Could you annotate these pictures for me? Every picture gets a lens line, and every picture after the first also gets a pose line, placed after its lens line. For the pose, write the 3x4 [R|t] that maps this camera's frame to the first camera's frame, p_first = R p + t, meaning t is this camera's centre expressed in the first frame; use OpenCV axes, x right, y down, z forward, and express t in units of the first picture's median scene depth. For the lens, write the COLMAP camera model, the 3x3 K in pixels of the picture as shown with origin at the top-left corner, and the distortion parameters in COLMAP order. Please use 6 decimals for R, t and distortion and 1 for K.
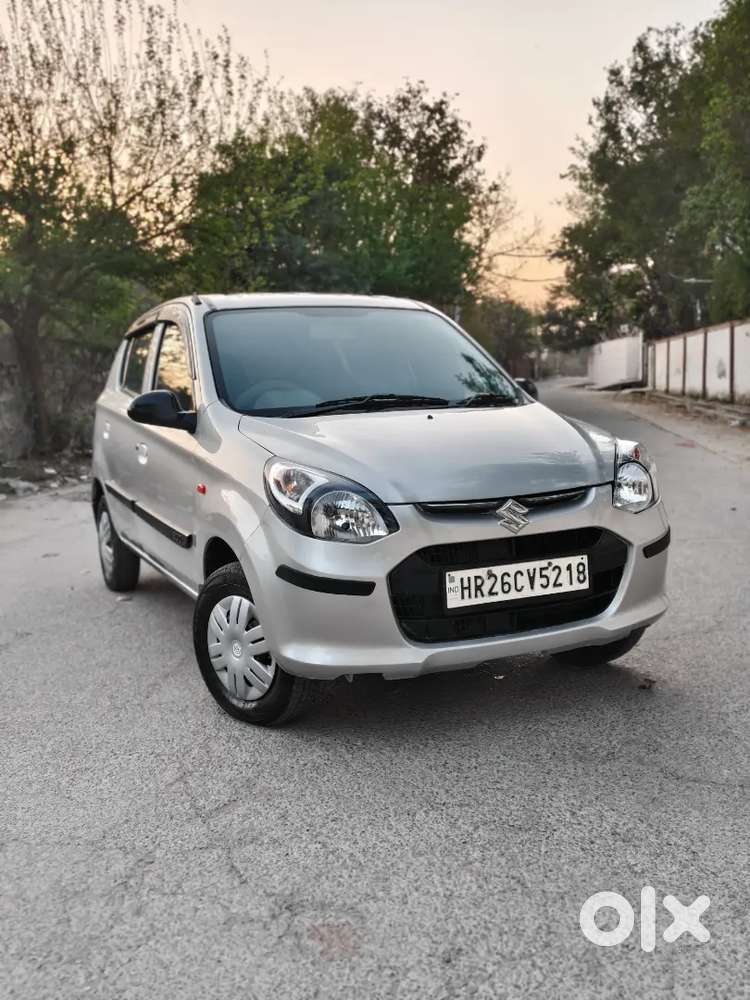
lens RADIAL K [[1010.3, 0, 373.0], [0, 1010.3, 516.4], [0, 0, 1]] dist [0.017045, -0.038629]
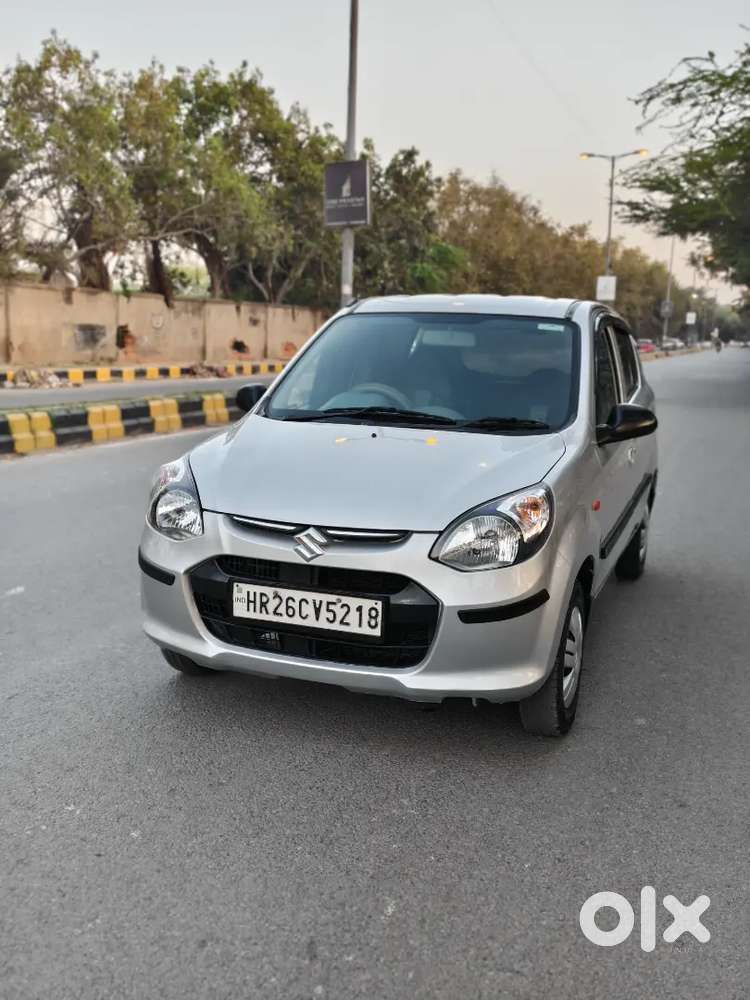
lens RADIAL K [[1010.3, 0, 373.0], [0, 1010.3, 516.4], [0, 0, 1]] dist [0.017045, -0.038629]
pose [[0.704995, 0.182862, -0.685232, 0.869775], [-0.148980, 0.982814, 0.108999, -0.147420], [0.693388, 0.025243, 0.720122, 0.317705]]
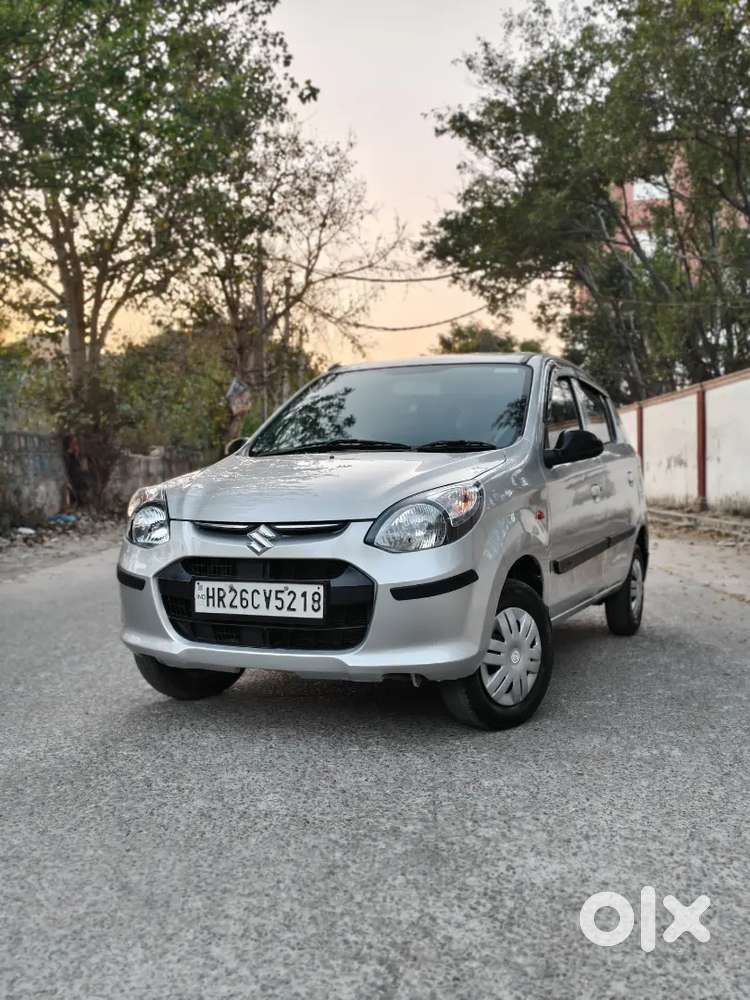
lens RADIAL K [[1008.7, 0, 376.8], [0, 1008.7, 491.3], [0, 0, 1]] dist [0.018960, -0.007445]
pose [[0.659375, 0.034728, -0.751012, 1.052776], [-0.117137, 0.991479, -0.056997, -0.005162], [0.742633, 0.125554, 0.657824, 0.360733]]
